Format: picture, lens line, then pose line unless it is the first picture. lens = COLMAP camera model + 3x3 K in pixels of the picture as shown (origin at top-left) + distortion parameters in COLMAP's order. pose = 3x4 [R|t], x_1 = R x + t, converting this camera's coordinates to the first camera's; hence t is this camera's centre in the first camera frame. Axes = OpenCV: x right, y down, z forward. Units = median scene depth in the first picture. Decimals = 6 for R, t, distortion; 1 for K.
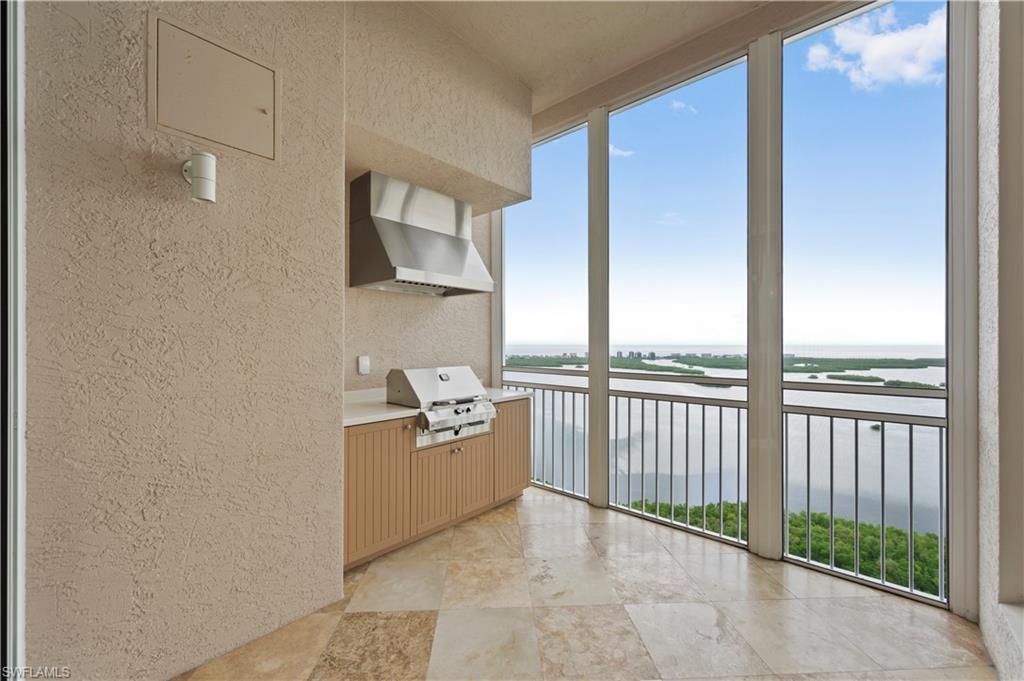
lens RADIAL K [[404.0, 0, 511.8], [0, 404.0, 342.5], [0, 0, 1]] dist [0.000314, -0.000196]
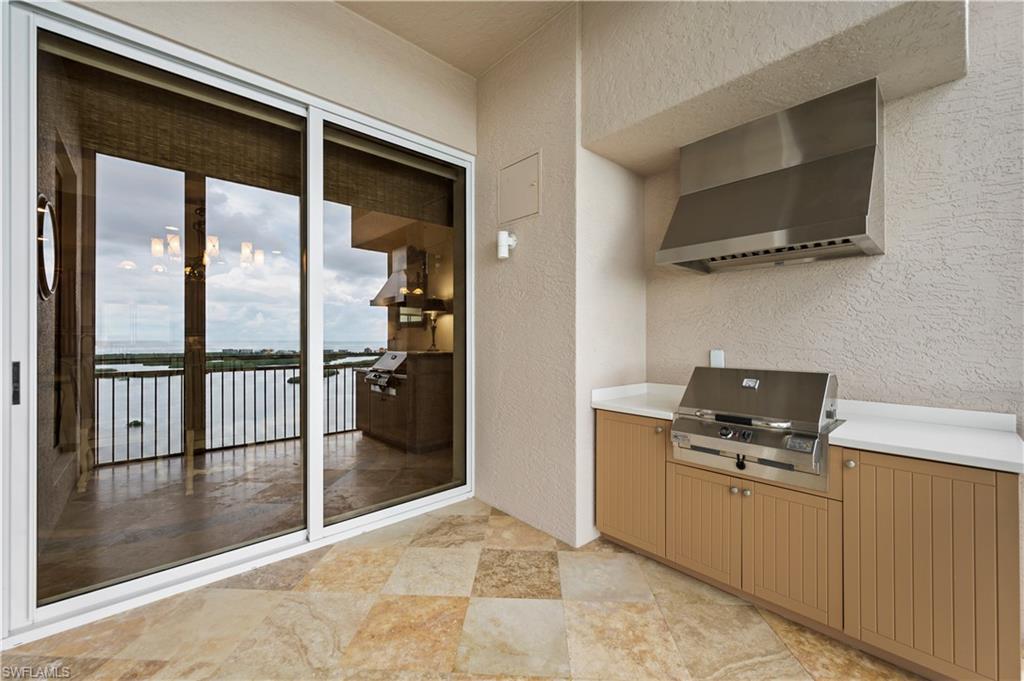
lens RADIAL K [[402.8, 0, 512.4], [0, 402.8, 338.6], [0, 0, 1]] dist [0.000796, -0.000038]
pose [[-0.099868, -0.002590, -0.994997, 0.578093], [0.003298, 0.999990, -0.002934, 0.010152], [0.994995, -0.003575, -0.099858, 0.681015]]
